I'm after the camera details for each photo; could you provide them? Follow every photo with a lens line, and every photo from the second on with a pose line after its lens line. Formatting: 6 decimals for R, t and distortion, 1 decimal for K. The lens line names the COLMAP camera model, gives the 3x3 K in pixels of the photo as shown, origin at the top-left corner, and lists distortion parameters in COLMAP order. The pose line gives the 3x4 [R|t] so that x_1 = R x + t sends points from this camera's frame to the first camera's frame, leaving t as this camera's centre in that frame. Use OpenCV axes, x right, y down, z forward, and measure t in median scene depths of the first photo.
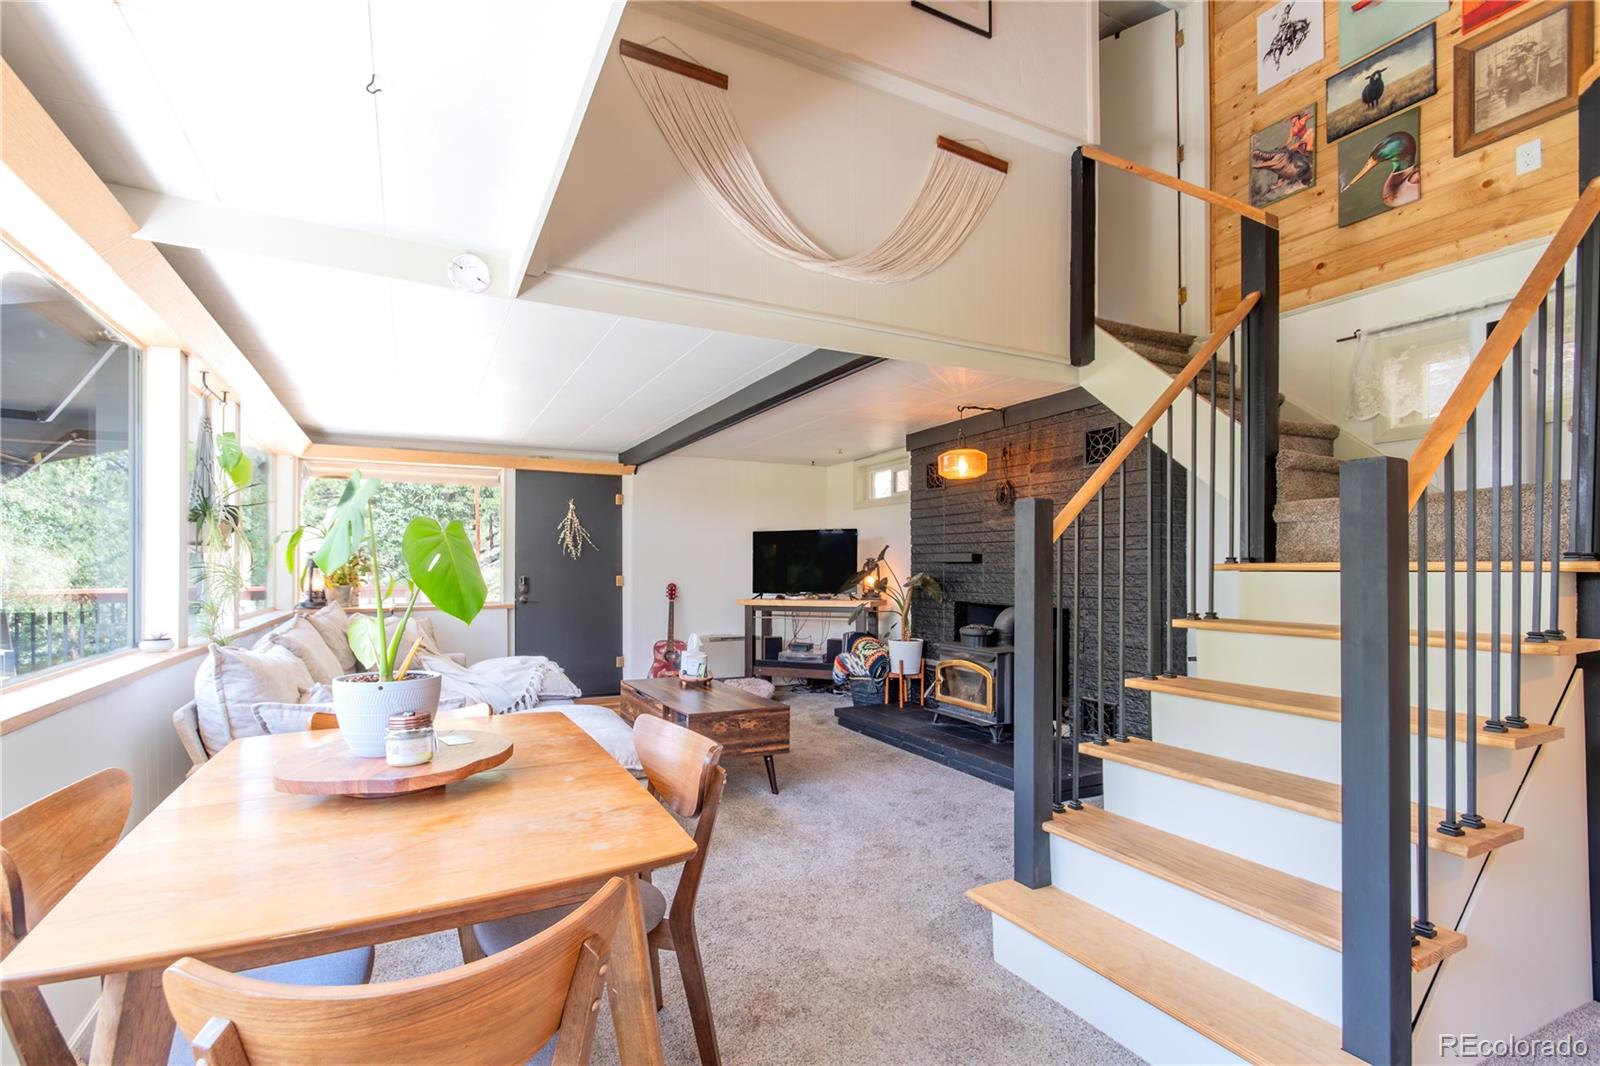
lens RADIAL K [[718.6, 0, 770.7], [0, 718.6, 570.3], [0, 0, 1]] dist [0.009765, -0.007534]
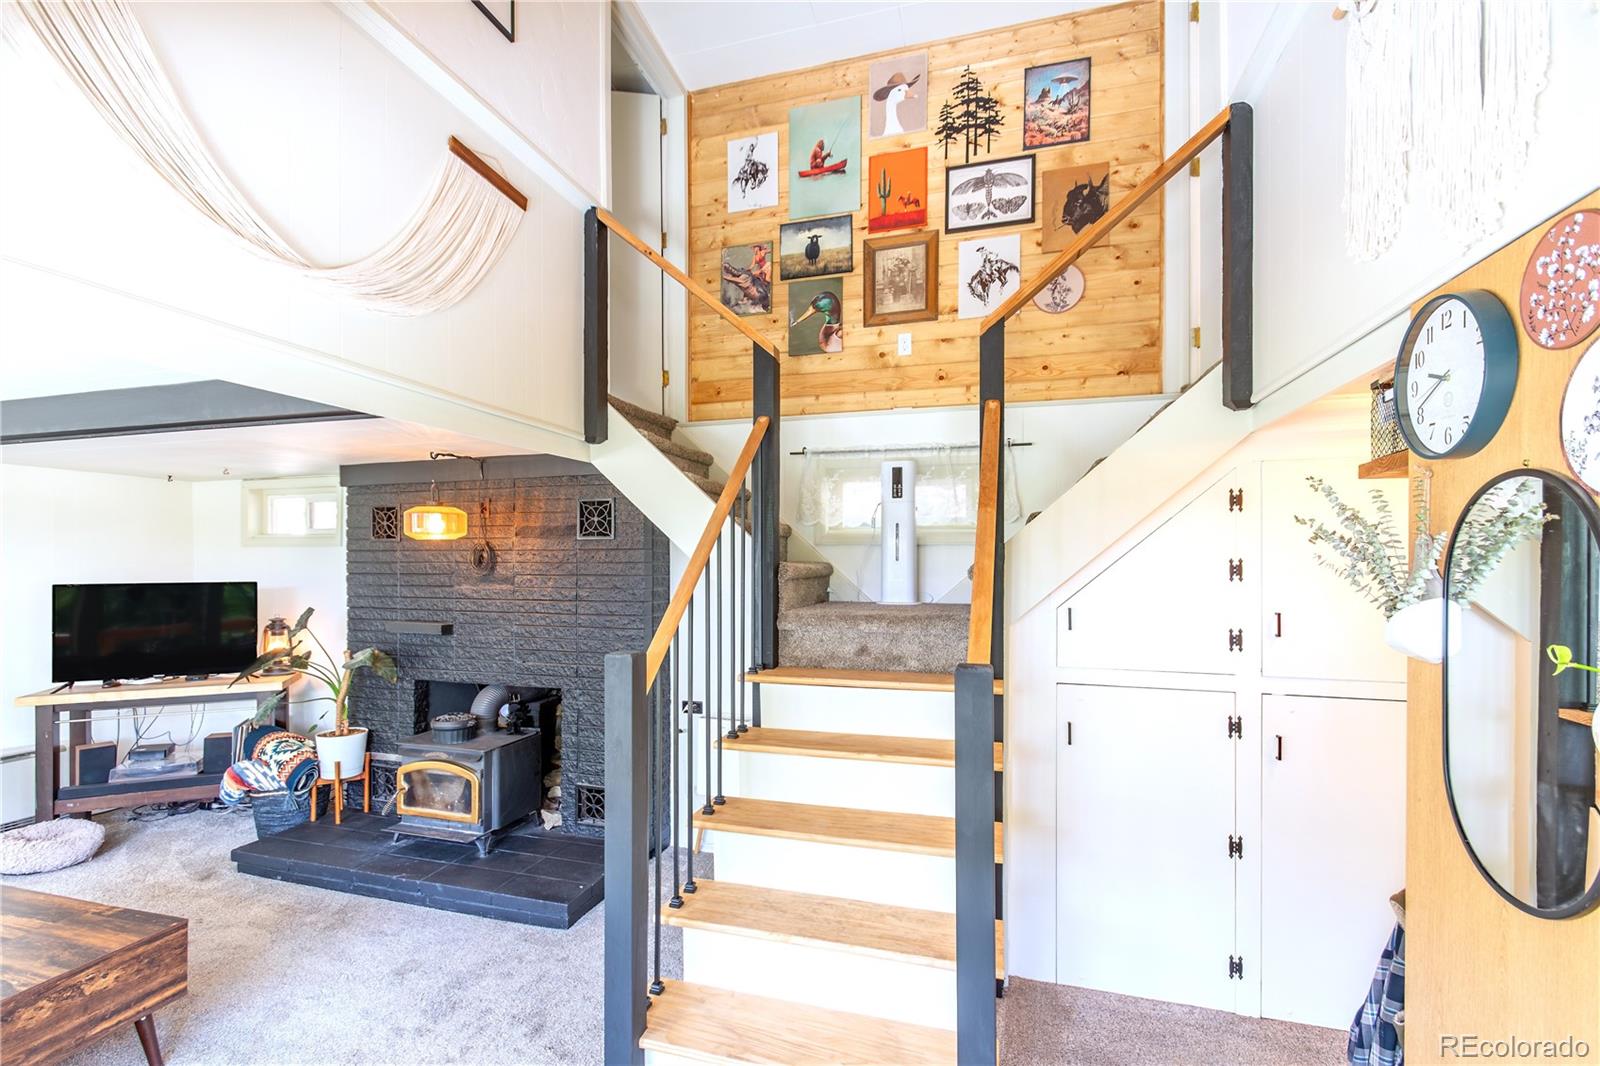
lens RADIAL K [[718.6, 0, 780.4], [0, 718.6, 568.1], [0, 0, 1]] dist [0.009765, -0.007534]
pose [[0.688508, -0.002700, 0.725223, -0.066102], [-0.002685, 0.999977, 0.006271, -0.115222], [-0.725223, -0.006265, 0.688485, 0.166853]]
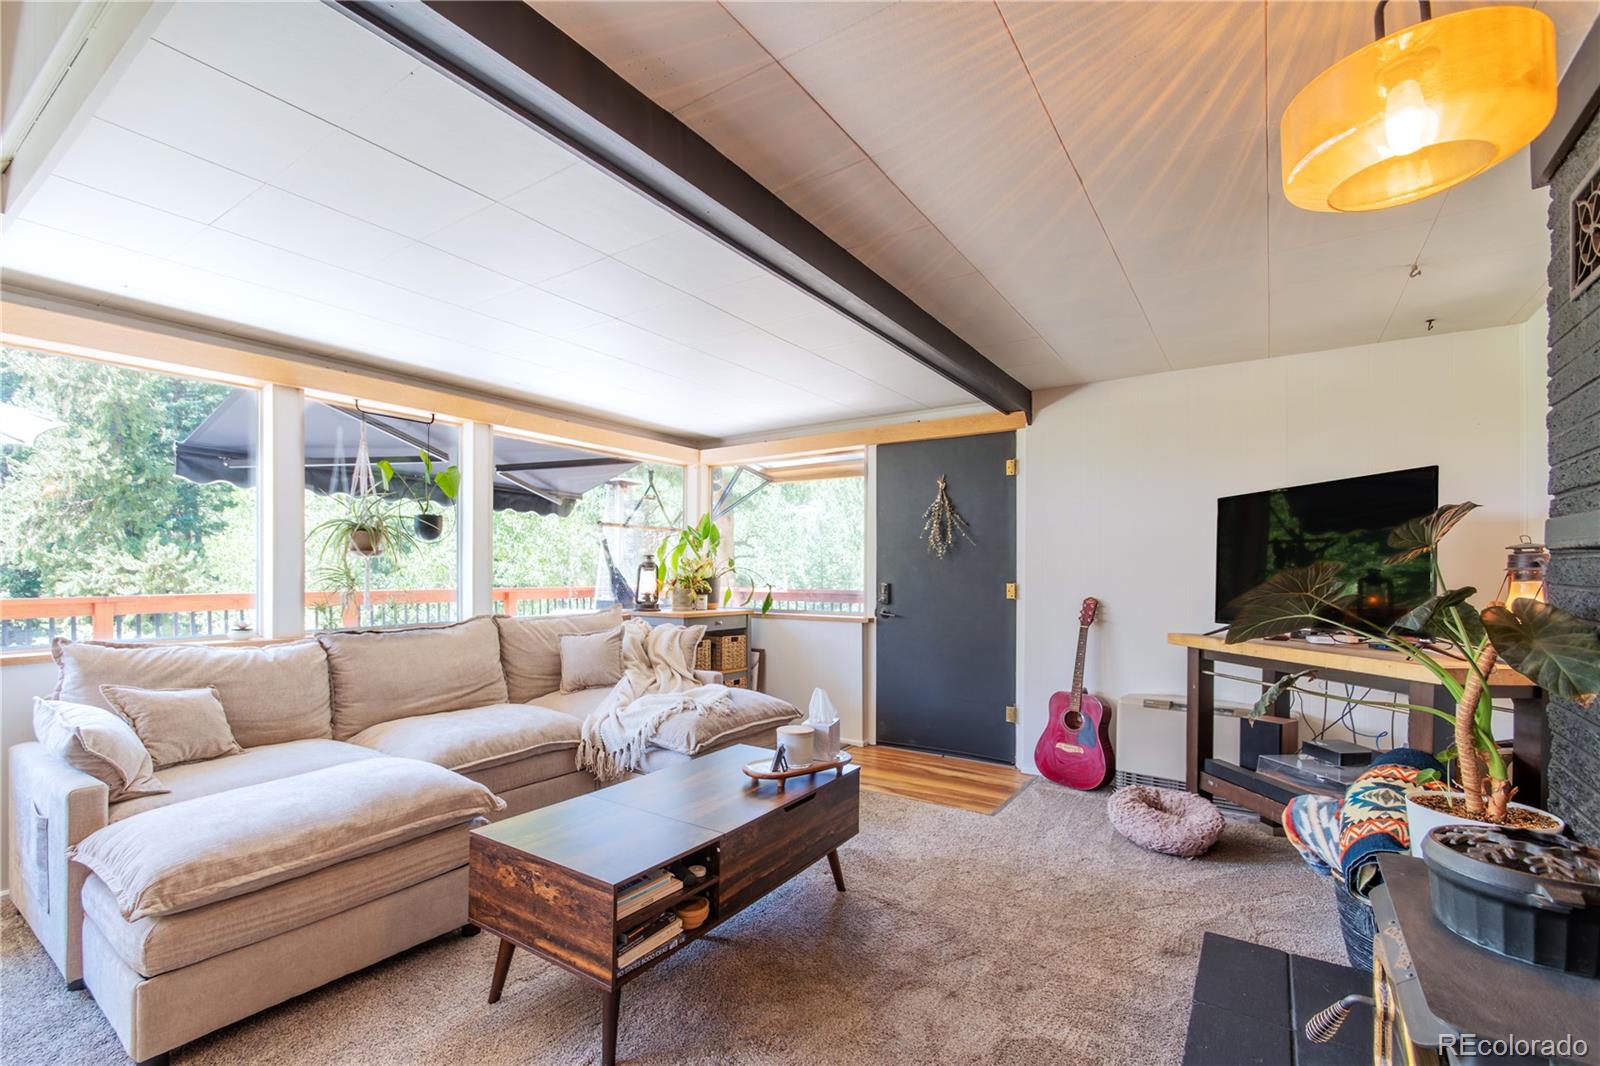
lens RADIAL K [[718.6, 0, 784.8], [0, 718.6, 576.9], [0, 0, 1]] dist [0.009765, -0.007534]
pose [[0.487132, 0.008460, -0.873287, 0.412896], [-0.006051, 0.999962, 0.006311, -0.001377], [0.873307, 0.002209, 0.487165, 0.791871]]
